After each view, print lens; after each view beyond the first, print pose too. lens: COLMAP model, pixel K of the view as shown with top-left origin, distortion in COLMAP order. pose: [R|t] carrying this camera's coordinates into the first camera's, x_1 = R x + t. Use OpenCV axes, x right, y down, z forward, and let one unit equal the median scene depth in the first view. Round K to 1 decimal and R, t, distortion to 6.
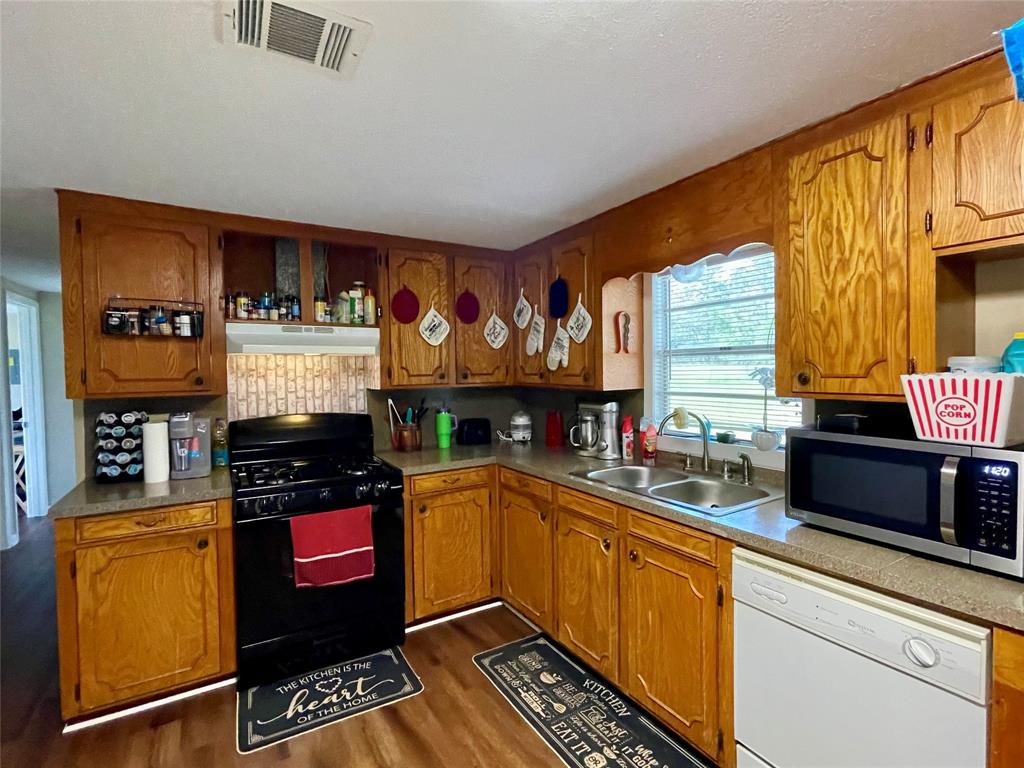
lens RADIAL K [[490.9, 0, 513.9], [0, 490.9, 385.4], [0, 0, 1]] dist [-0.009333, 0.006984]
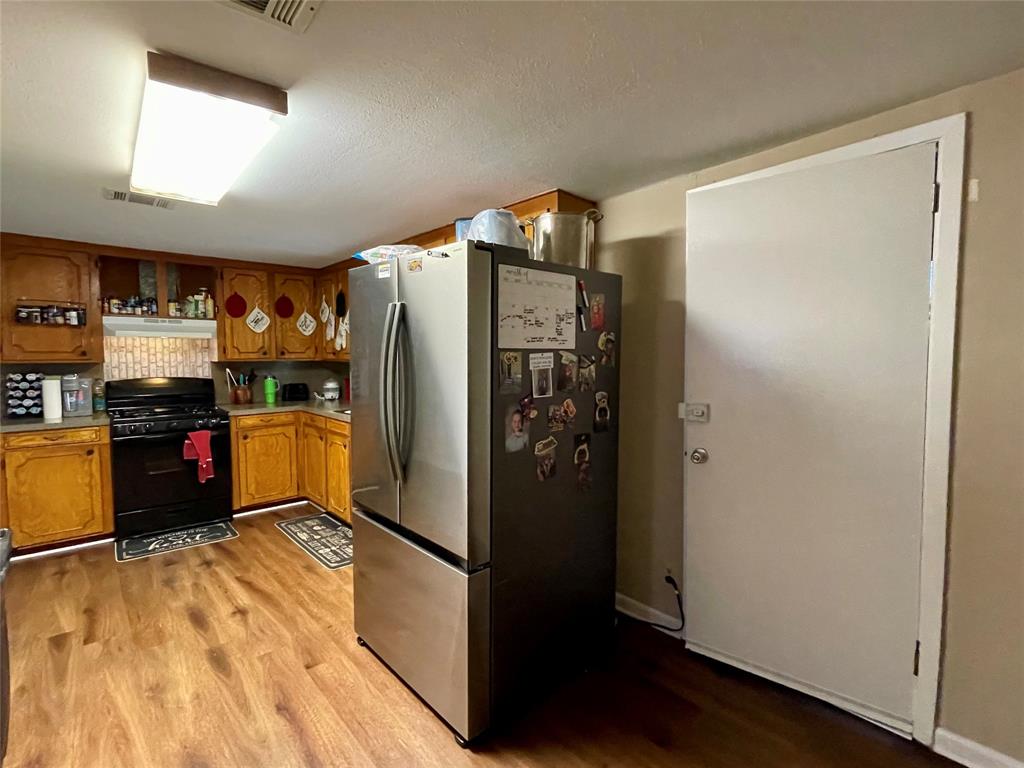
lens RADIAL K [[490.9, 0, 513.1], [0, 490.9, 384.7], [0, 0, 1]] dist [-0.009333, 0.006984]
pose [[0.983075, 0.002084, 0.183190, 0.394832], [-0.008016, 0.999467, 0.031643, 0.028756], [-0.183026, -0.032576, 0.982568, -0.745268]]
